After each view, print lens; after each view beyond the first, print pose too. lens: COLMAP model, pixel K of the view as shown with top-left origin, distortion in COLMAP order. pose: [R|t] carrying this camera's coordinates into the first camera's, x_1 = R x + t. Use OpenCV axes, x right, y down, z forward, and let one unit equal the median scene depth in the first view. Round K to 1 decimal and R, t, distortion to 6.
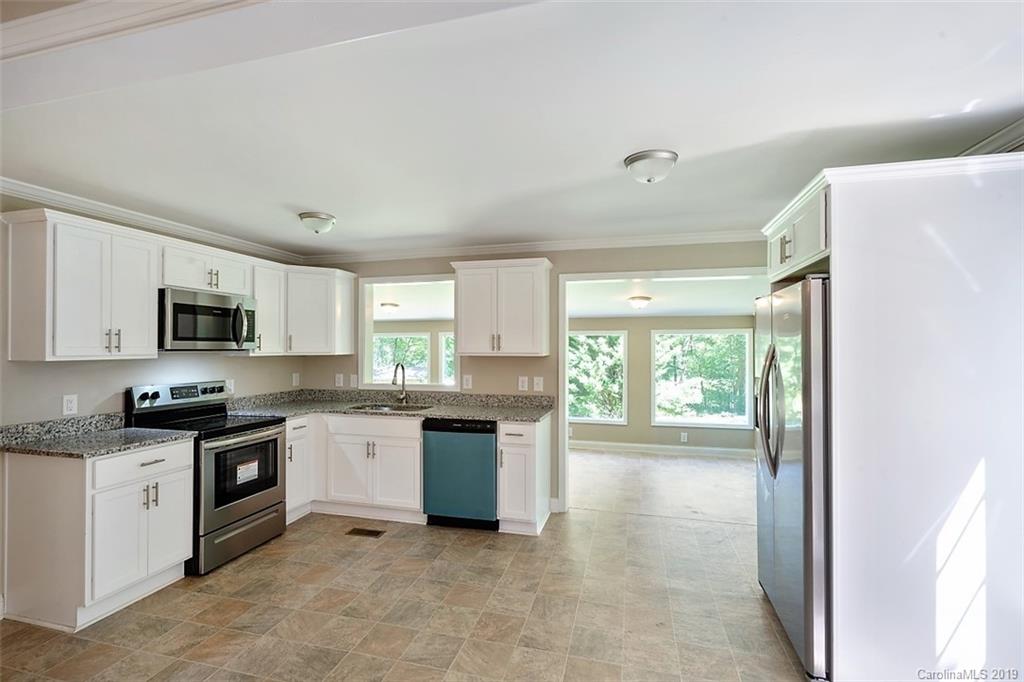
lens RADIAL K [[476.6, 0, 504.7], [0, 476.6, 343.3], [0, 0, 1]] dist [0.001355, 0.003251]
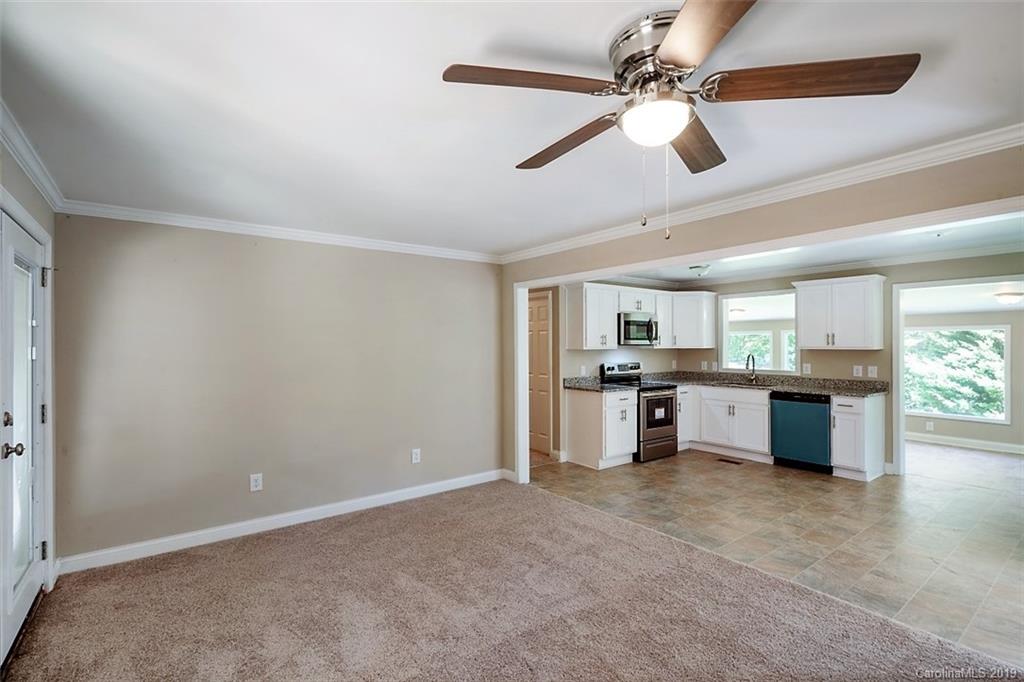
lens RADIAL K [[476.6, 0, 504.2], [0, 476.6, 344.0], [0, 0, 1]] dist [0.001355, 0.003251]
pose [[0.790534, -0.000985, -0.612417, 0.085730], [0.007205, 0.999944, 0.007693, -0.006357], [0.612375, -0.010494, 0.790498, -0.703479]]
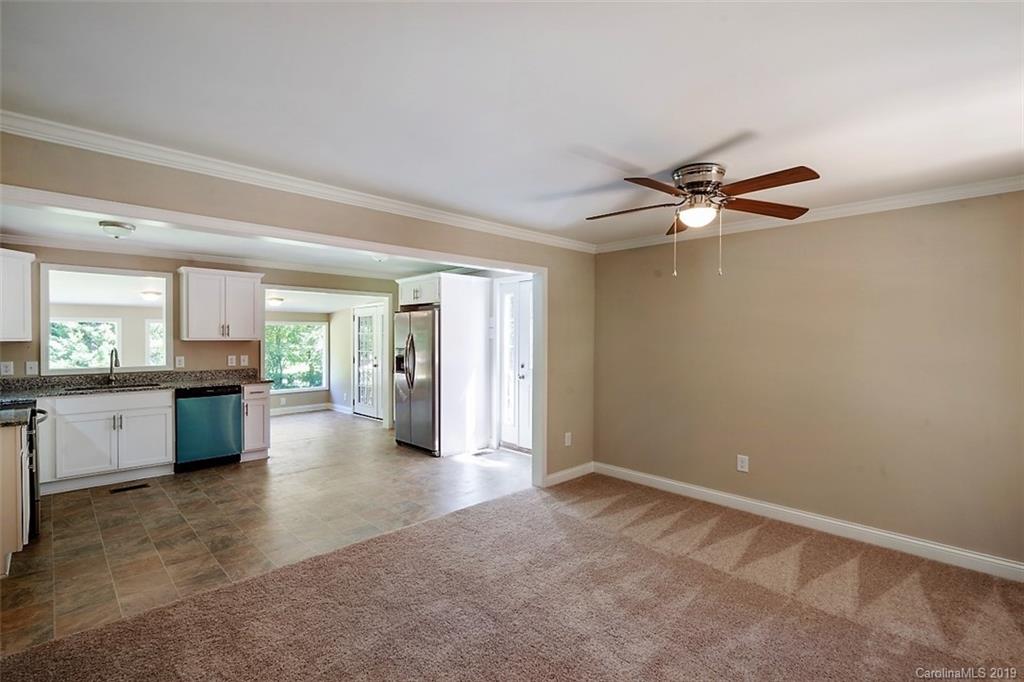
lens RADIAL K [[476.6, 0, 503.1], [0, 476.6, 342.1], [0, 0, 1]] dist [0.001355, 0.003251]
pose [[0.512277, -0.010179, 0.858760, -0.857738], [-0.008215, 0.999826, 0.016752, 0.002044], [-0.858781, -0.015636, 0.512105, -0.424695]]
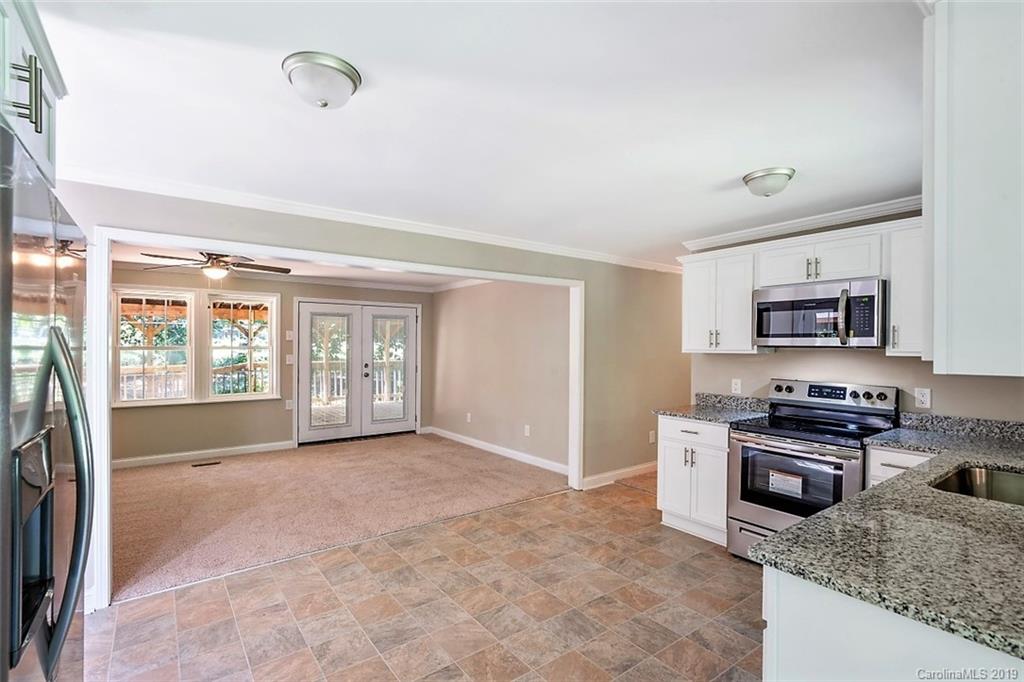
lens RADIAL K [[476.6, 0, 506.6], [0, 476.6, 346.6], [0, 0, 1]] dist [0.001355, 0.003251]
pose [[-0.618464, -0.001086, -0.785812, 0.441033], [0.000770, 0.999998, -0.001988, 0.014416], [0.785812, -0.001834, -0.618462, 1.055179]]
